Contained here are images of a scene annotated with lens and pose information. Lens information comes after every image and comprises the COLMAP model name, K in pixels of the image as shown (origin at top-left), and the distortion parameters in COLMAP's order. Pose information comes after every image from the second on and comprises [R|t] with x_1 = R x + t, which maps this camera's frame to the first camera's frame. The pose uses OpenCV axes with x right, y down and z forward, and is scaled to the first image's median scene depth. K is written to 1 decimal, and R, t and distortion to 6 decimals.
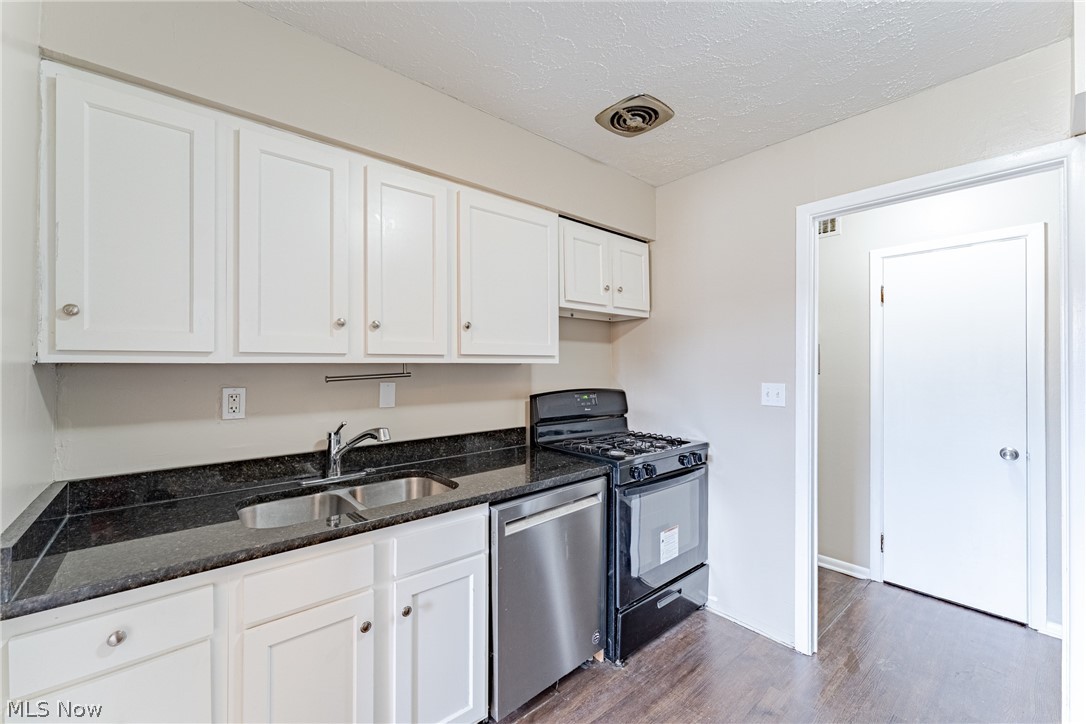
lens RADIAL K [[438.5, 0, 543.0], [0, 438.5, 362.0], [0, 0, 1]] dist [0.000725, -0.000395]
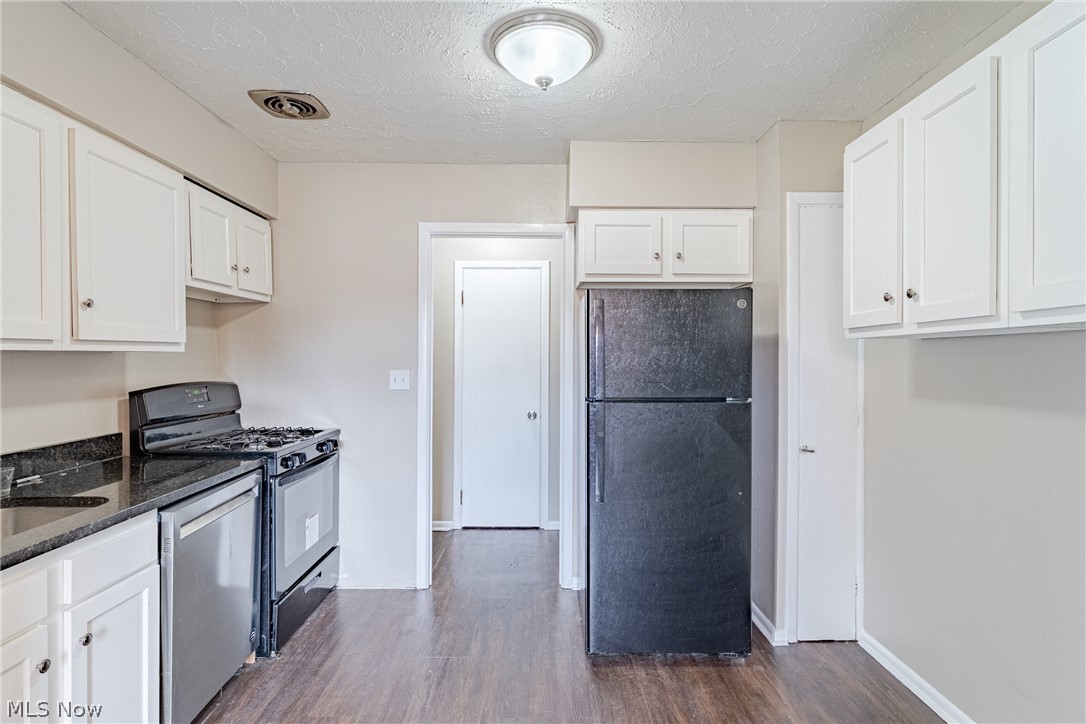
lens RADIAL K [[558.5, 0, 543.0], [0, 558.5, 362.0], [0, 0, 1]] dist [-0.000159, -0.000034]
pose [[0.644154, -0.006981, 0.764864, -0.345812], [-0.008898, 0.999822, 0.016619, -0.001170], [-0.764844, -0.017511, 0.643977, -0.231386]]
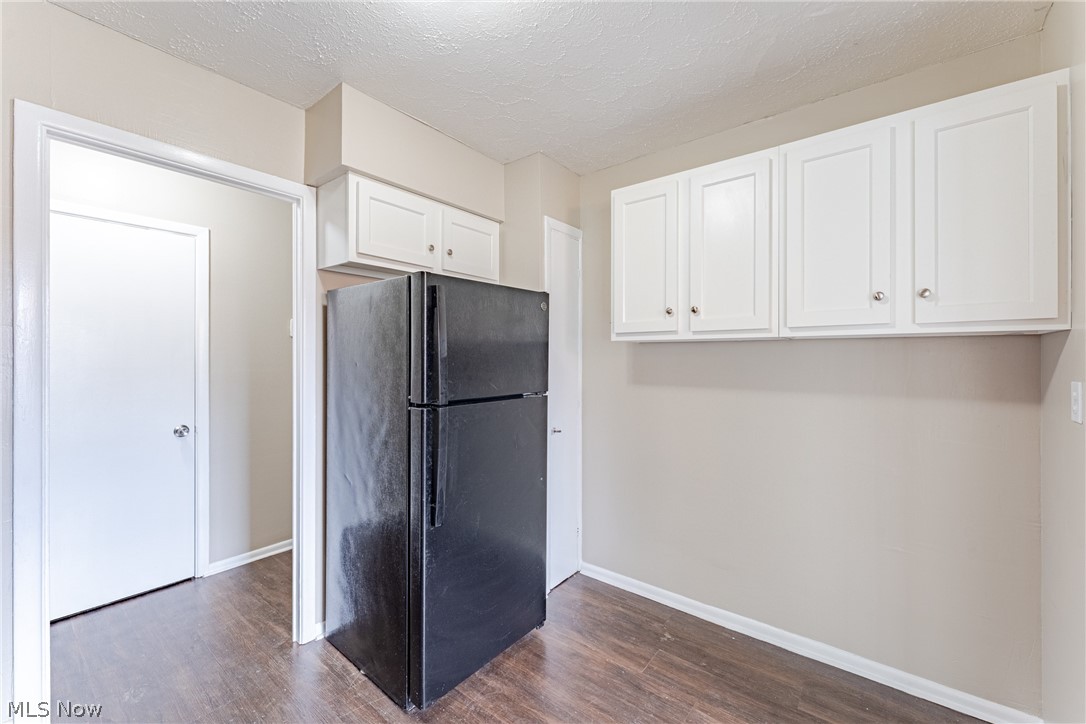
lens RADIAL K [[437.5, 0, 546.6], [0, 437.5, 359.6], [0, 0, 1]] dist [-0.000518, -0.000186]
pose [[-0.199080, -0.011725, 0.979913, -0.188596], [-0.017766, 0.999807, 0.008354, 0.006100], [-0.979822, -0.015746, -0.199250, 0.333535]]
